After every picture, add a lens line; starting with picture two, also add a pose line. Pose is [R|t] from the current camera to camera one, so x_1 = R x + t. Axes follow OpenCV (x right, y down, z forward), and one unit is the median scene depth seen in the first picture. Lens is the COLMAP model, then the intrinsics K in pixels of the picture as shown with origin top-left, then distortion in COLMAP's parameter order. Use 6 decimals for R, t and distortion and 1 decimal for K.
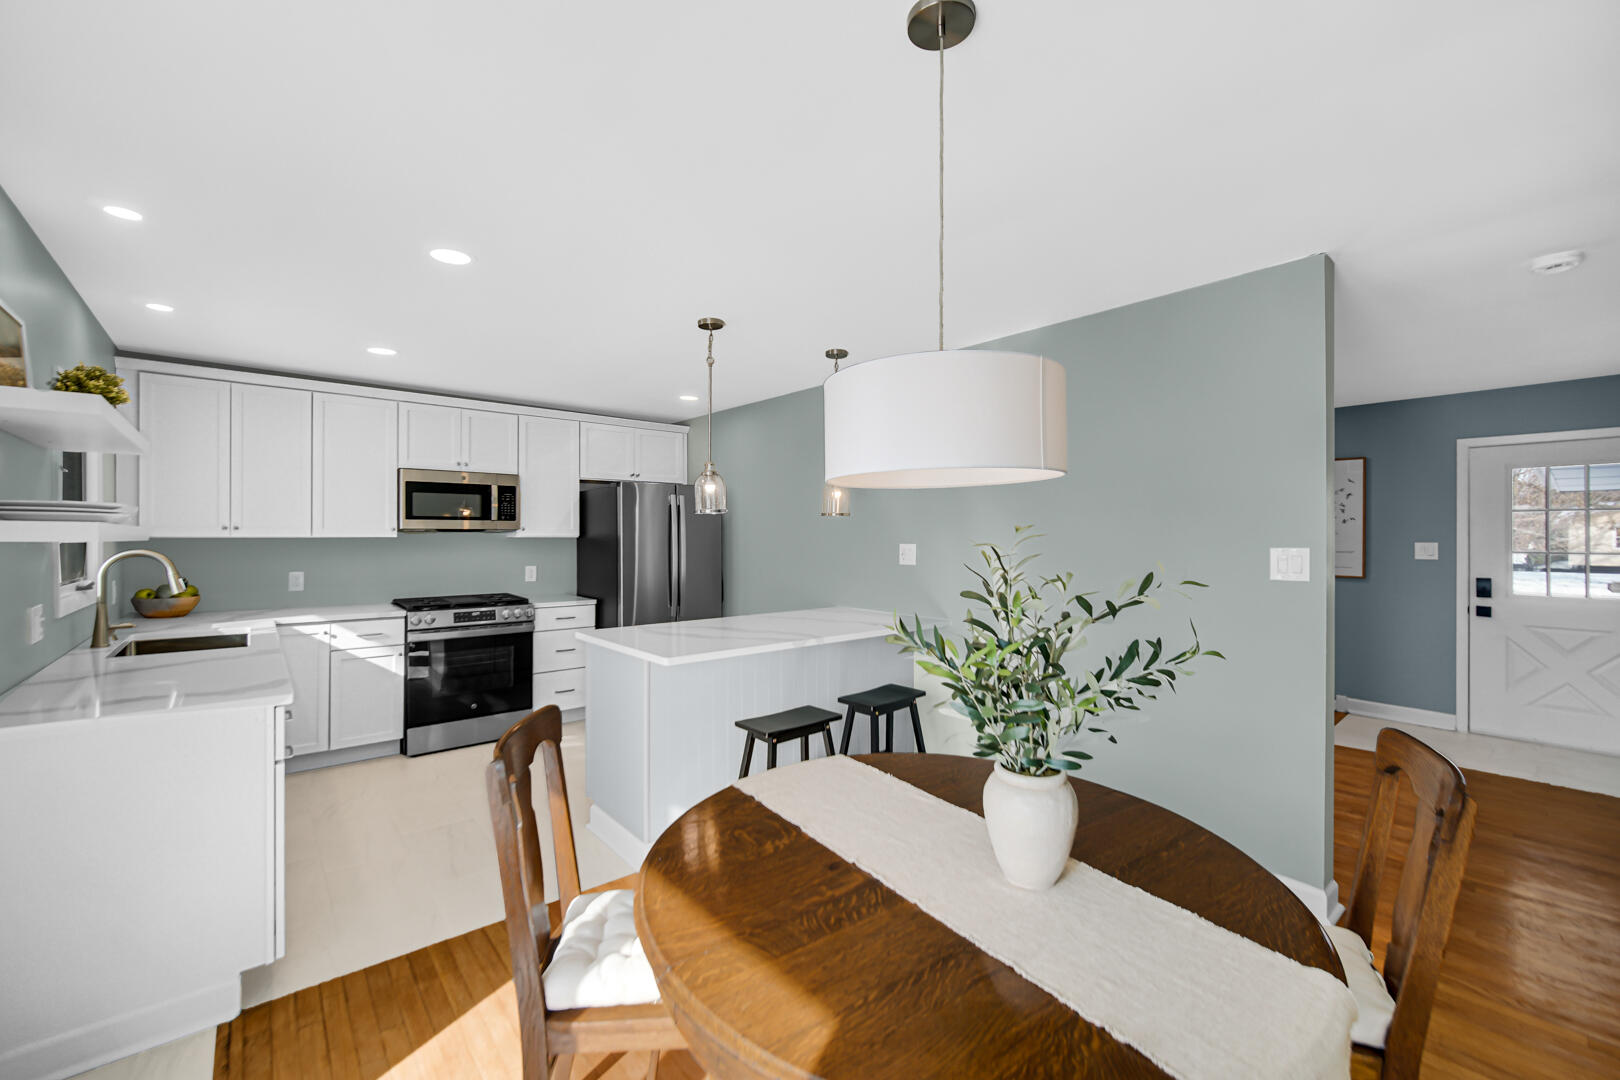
lens RADIAL K [[638.7, 0, 815.4], [0, 638.7, 532.1], [0, 0, 1]] dist [-0.001178, -0.000140]
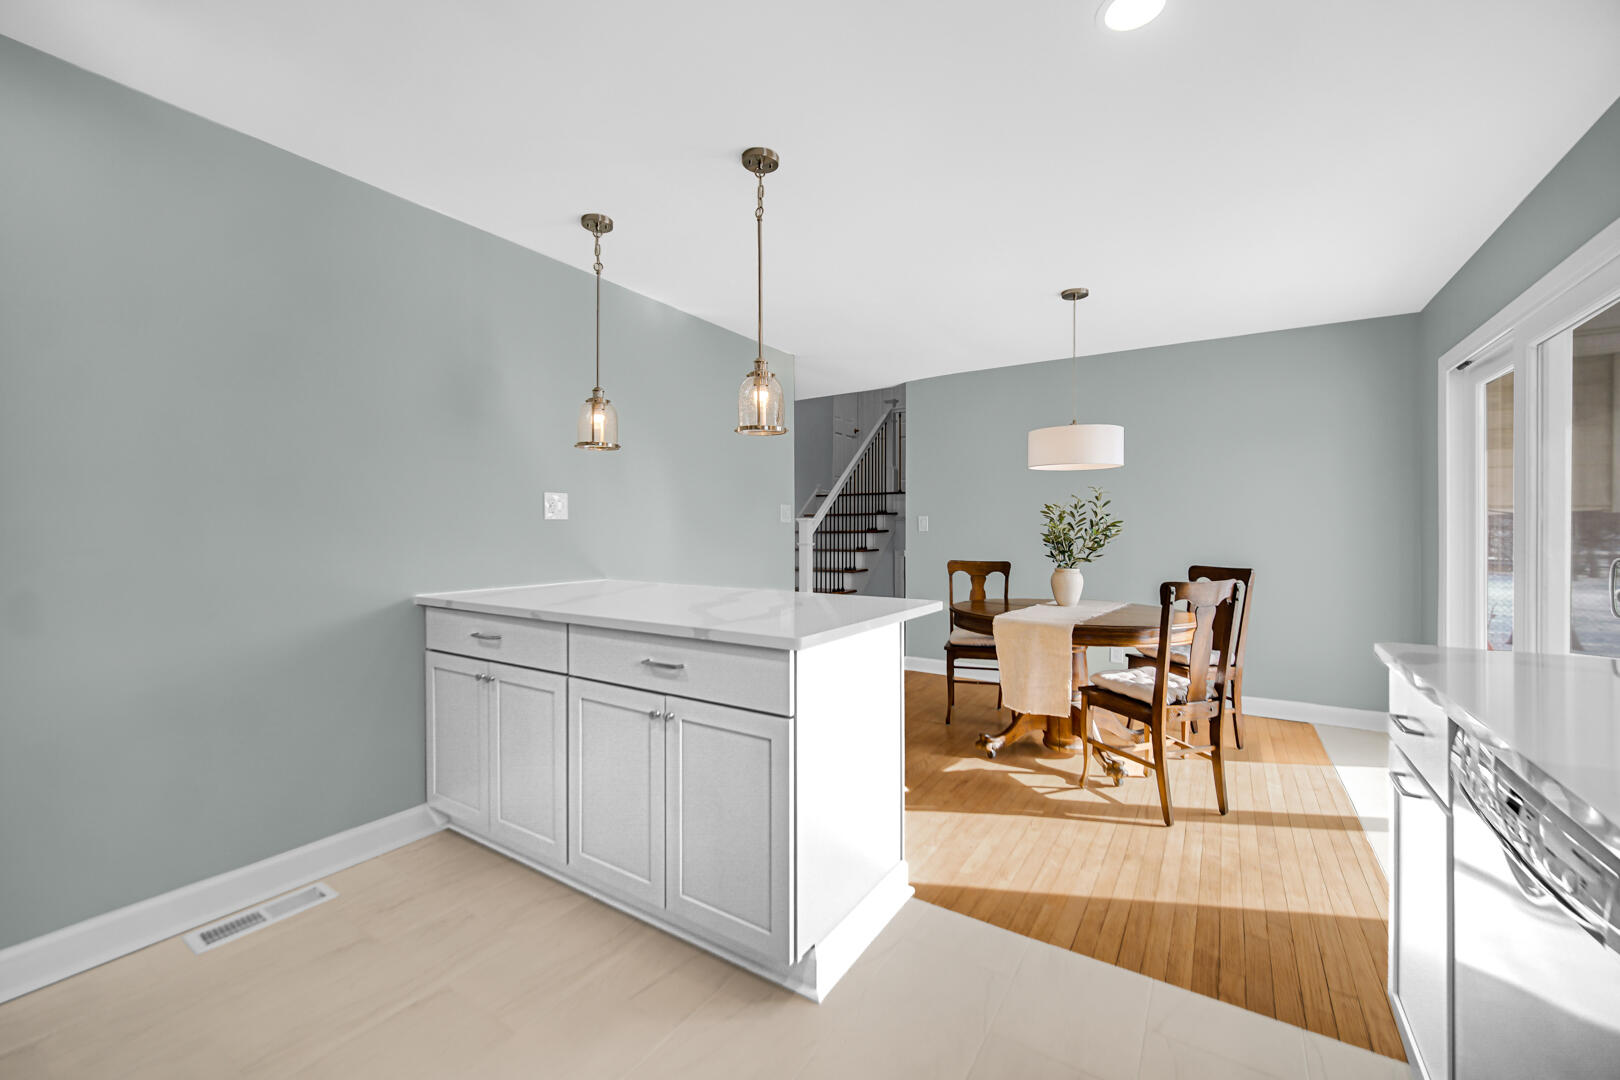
lens RADIAL K [[638.7, 0, 805.4], [0, 638.7, 535.3], [0, 0, 1]] dist [-0.001178, -0.000140]
pose [[-0.268687, -0.003259, 0.963222, -1.265806], [0.001660, 0.999991, 0.003846, 0.123595], [-0.963226, 0.002633, -0.268679, 1.717064]]
